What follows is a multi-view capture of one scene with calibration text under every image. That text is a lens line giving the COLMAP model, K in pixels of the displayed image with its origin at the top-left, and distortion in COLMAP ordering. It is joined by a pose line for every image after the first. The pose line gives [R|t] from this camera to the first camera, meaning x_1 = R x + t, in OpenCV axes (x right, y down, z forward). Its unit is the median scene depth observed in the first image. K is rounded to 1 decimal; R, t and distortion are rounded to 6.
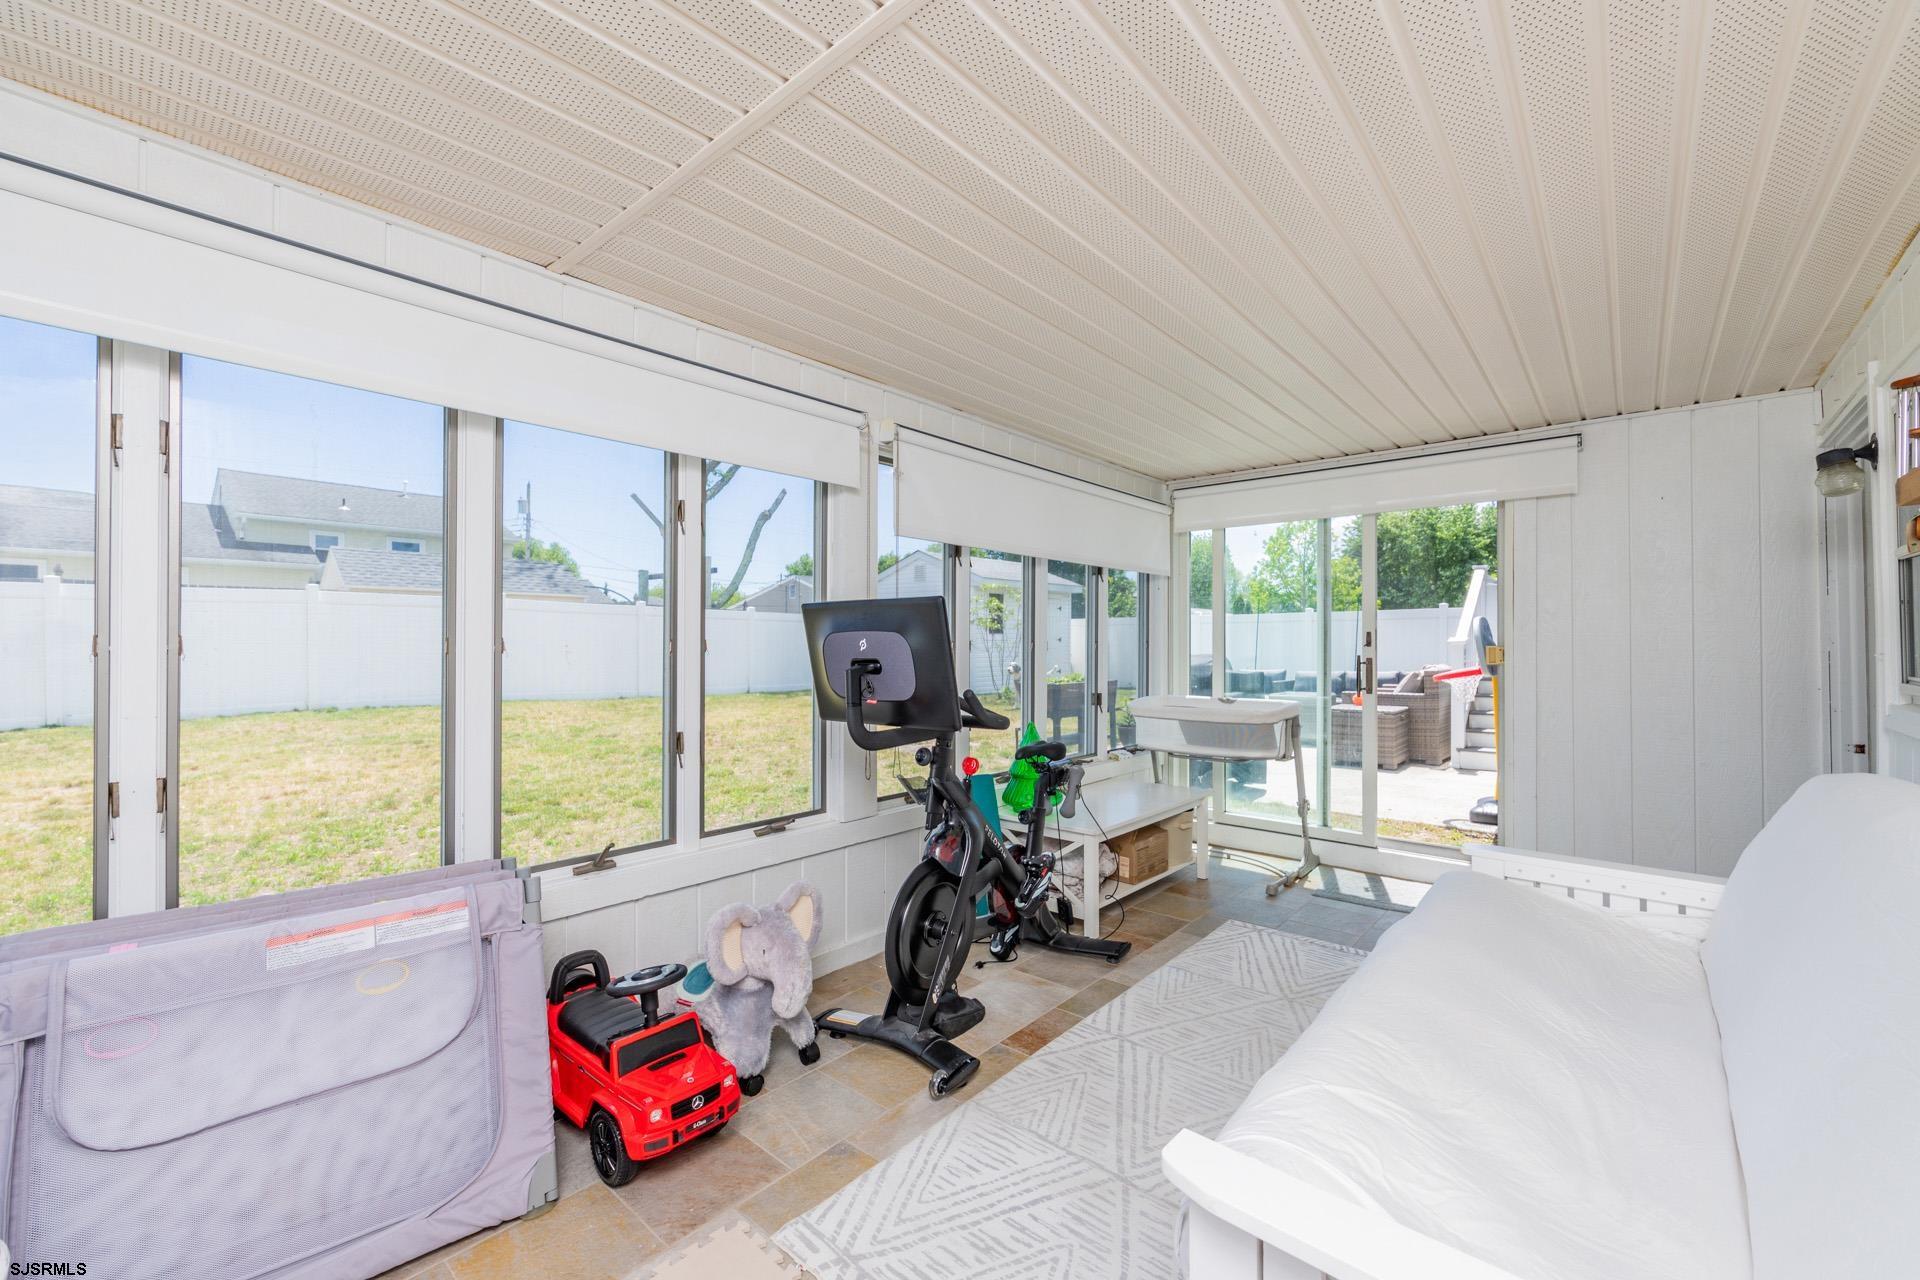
lens RADIAL K [[774.1, 0, 972.9], [0, 774.1, 635.6], [0, 0, 1]] dist [-0.001737, -0.000035]
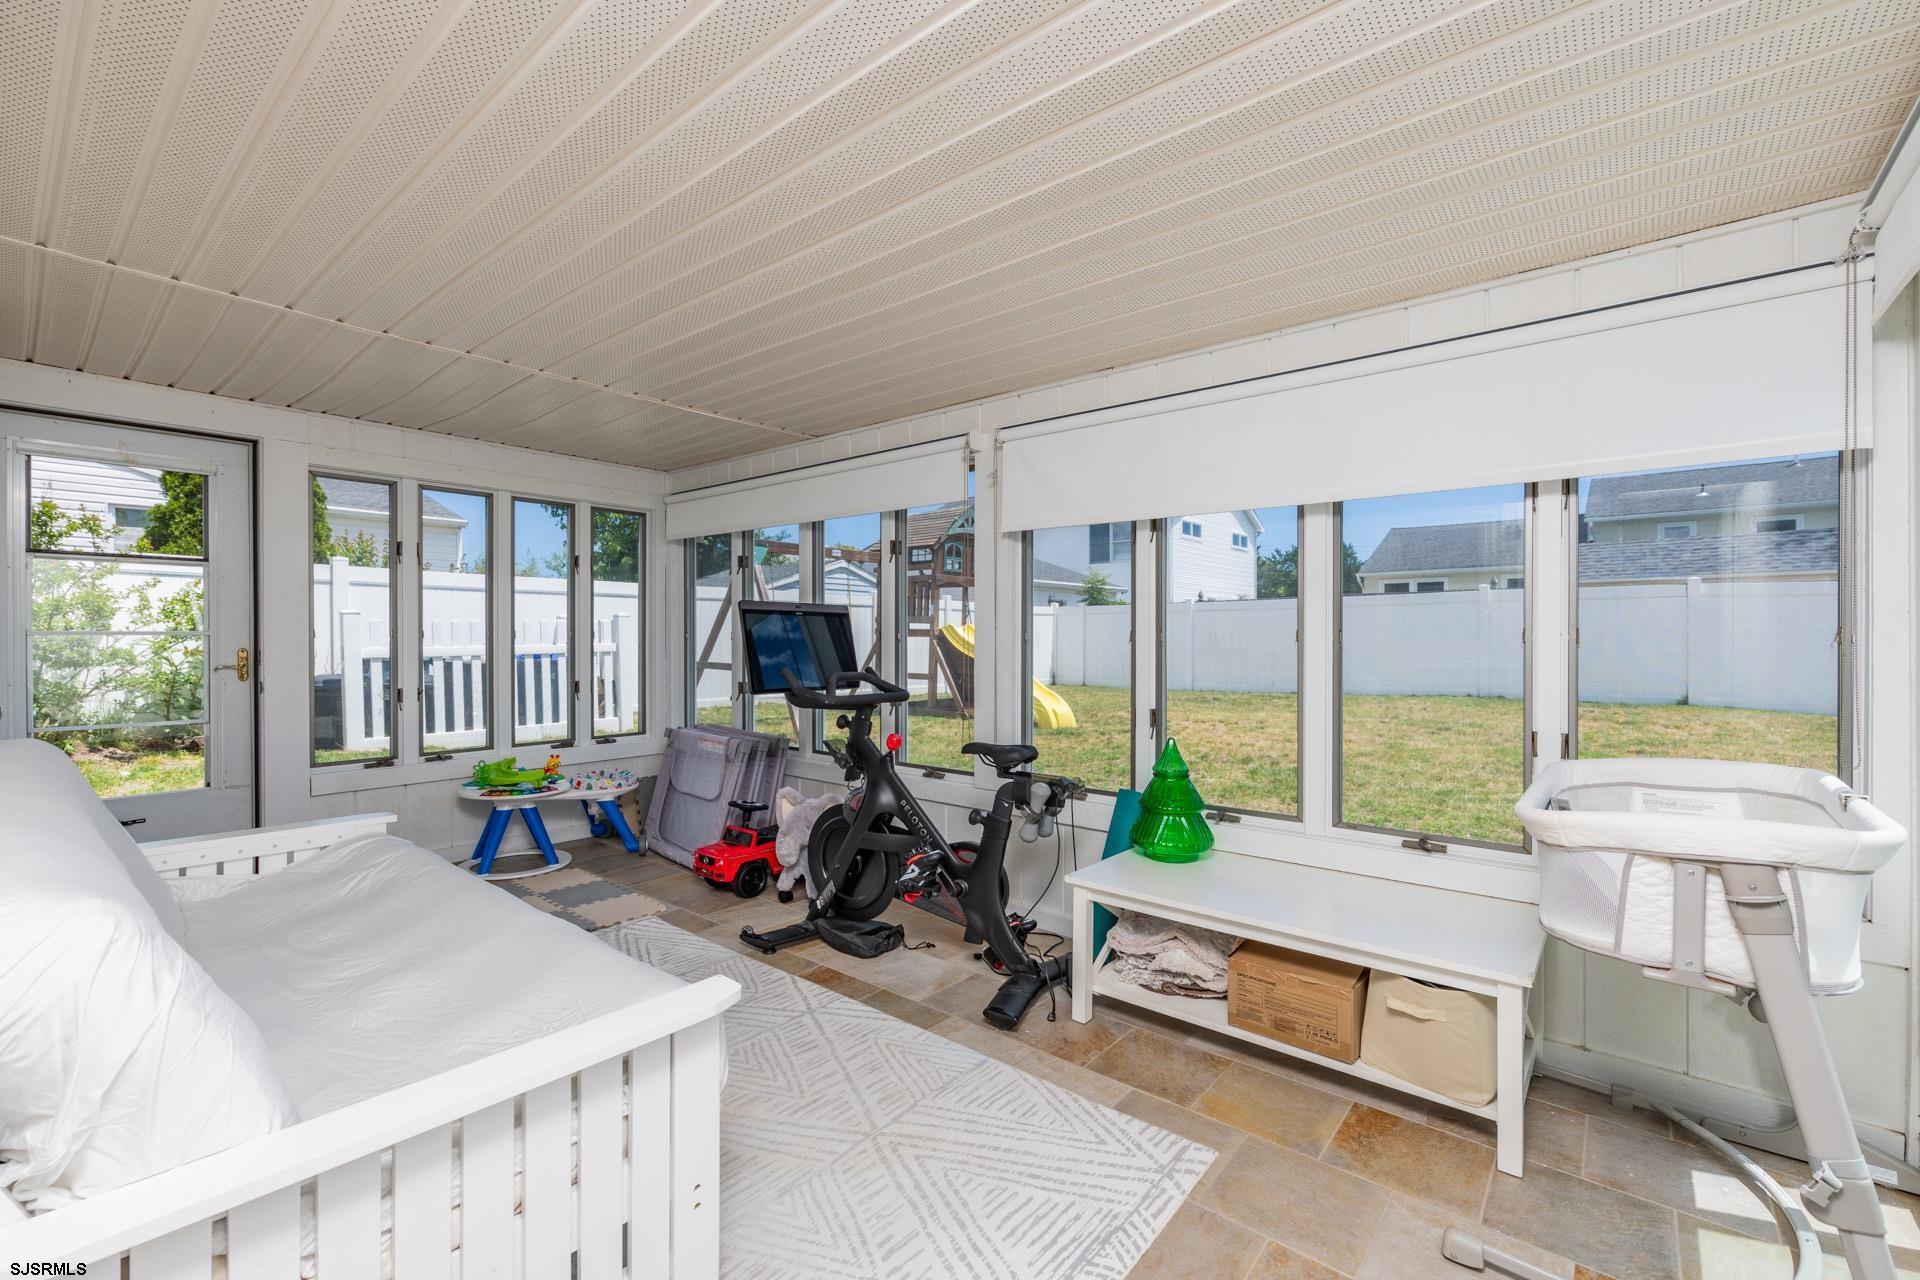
lens RADIAL K [[774.1, 0, 972.9], [0, 774.1, 635.6], [0, 0, 1]] dist [-0.001737, -0.000035]
pose [[0.042827, -0.004557, -0.999072, 1.070525], [0.010485, 0.999937, -0.004111, 0.019962], [0.999027, -0.010299, 0.042872, 1.021192]]
